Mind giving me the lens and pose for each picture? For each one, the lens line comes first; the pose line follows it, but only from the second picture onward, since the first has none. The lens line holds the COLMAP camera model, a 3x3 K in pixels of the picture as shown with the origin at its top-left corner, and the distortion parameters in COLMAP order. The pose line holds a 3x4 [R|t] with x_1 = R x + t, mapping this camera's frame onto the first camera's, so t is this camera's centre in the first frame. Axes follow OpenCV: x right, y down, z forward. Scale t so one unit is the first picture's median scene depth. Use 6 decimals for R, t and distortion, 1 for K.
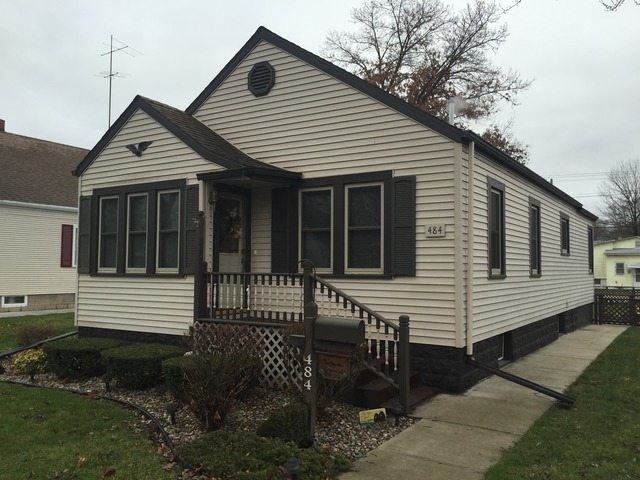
lens RADIAL K [[556.6, 0, 323.4], [0, 556.6, 237.1], [0, 0, 1]] dist [0.013805, -0.003523]
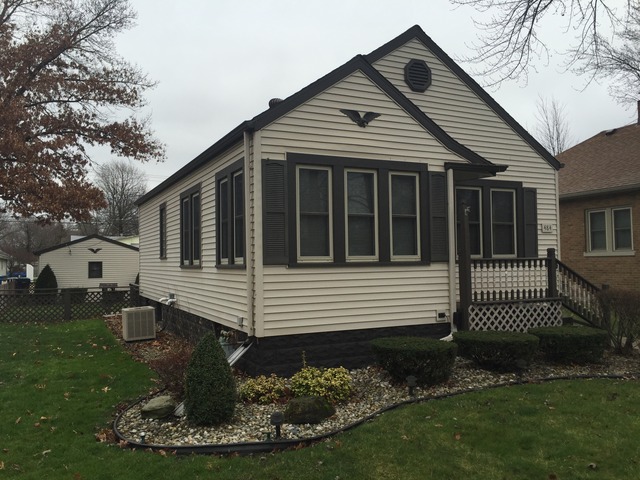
lens RADIAL K [[542.0, 0, 320.0], [0, 542.0, 240.0], [0, 0, 1]] dist [0.008904, 0.000011]
pose [[0.535543, 0.019249, 0.844288, -1.105050], [-0.033245, 0.999446, -0.001698, 0.035134], [-0.843853, -0.027159, 0.535886, 0.619861]]
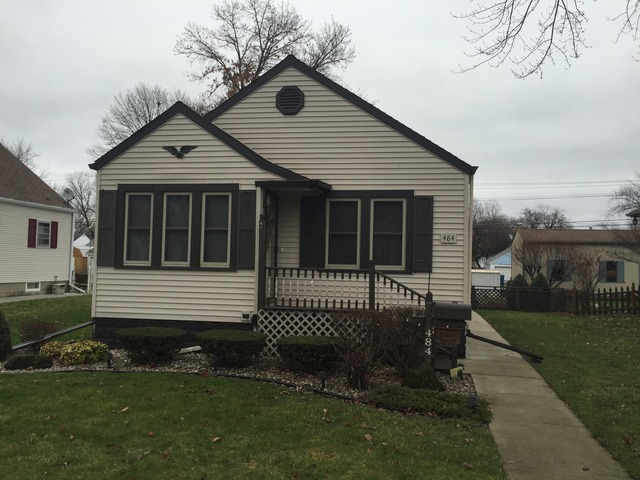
lens RADIAL K [[556.6, 0, 323.4], [0, 556.6, 237.1], [0, 0, 1]] dist [0.013805, -0.003523]
pose [[0.923996, 0.030368, 0.381194, -0.495825], [-0.037541, 0.999230, 0.011394, -0.015642], [-0.380555, -0.024839, 0.924425, -0.108867]]
